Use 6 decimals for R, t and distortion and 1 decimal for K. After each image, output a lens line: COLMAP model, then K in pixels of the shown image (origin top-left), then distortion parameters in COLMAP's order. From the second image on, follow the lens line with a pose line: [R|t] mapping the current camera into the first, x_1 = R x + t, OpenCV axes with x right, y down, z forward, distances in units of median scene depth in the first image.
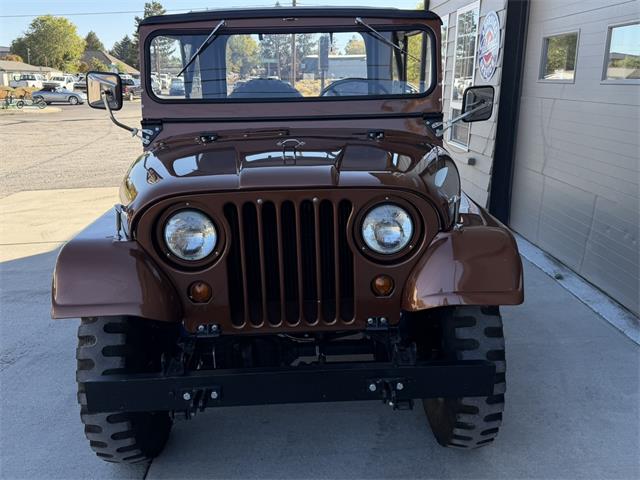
lens RADIAL K [[595.7, 0, 317.8], [0, 595.7, 240.8], [0, 0, 1]] dist [0.032310, 0.000000]
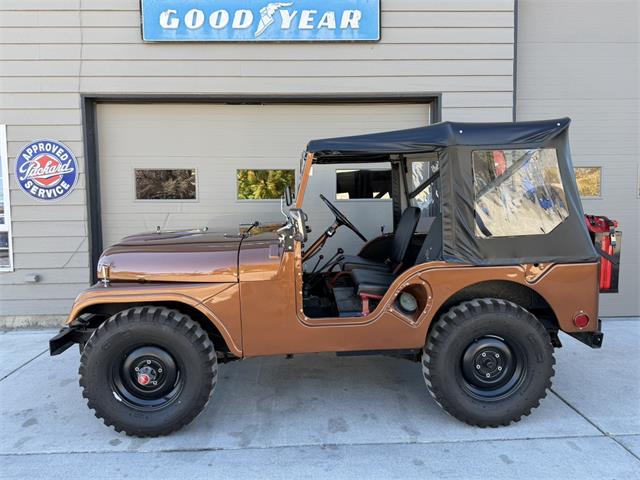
lens RADIAL K [[475.1, 0, 317.3], [0, 475.1, 242.4], [0, 0, 1]] dist [0.027795, -0.035690]
pose [[-0.011408, -0.072750, 0.997285, -1.072940], [0.266155, 0.961150, 0.073158, -0.245373], [-0.963863, 0.266267, 0.008398, 1.029728]]
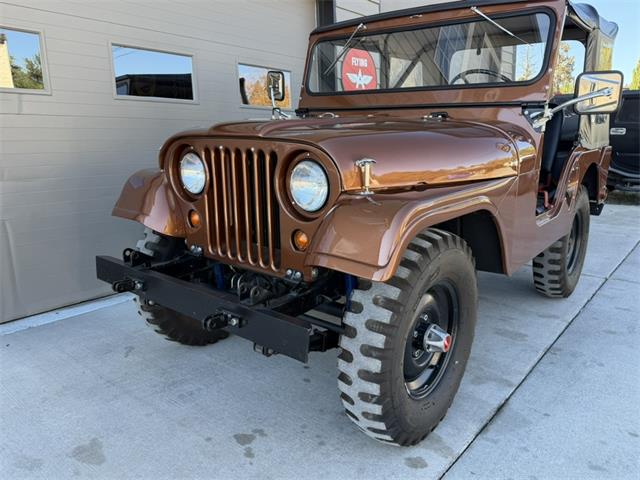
lens RADIAL K [[475.1, 0, 321.7], [0, 475.1, 247.9], [0, 0, 1]] dist [0.027795, -0.035690]
pose [[-0.750910, -0.115904, 0.650154, -0.442740], [0.195889, 0.901082, 0.386884, -0.359180], [-0.630684, 0.417874, -0.653927, 1.811560]]
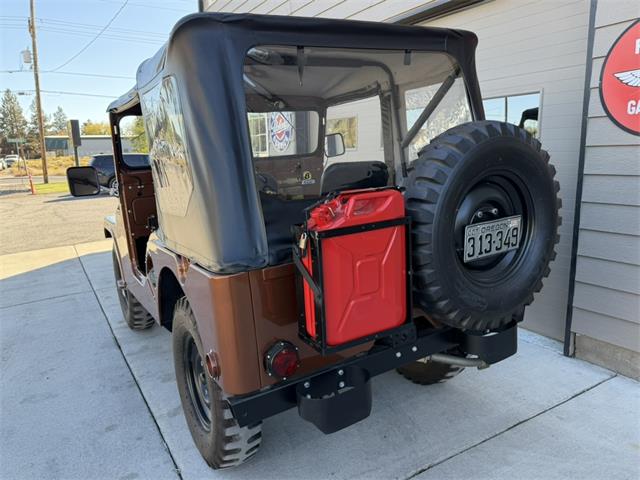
lens RADIAL K [[475.1, 0, 319.8], [0, 475.1, 237.0], [0, 0, 1]] dist [0.027795, -0.035690]
pose [[0.874075, -0.104091, 0.474508, -0.329395], [0.147145, 0.987618, -0.054402, -0.002204], [-0.462970, 0.117373, 0.878569, 0.052600]]
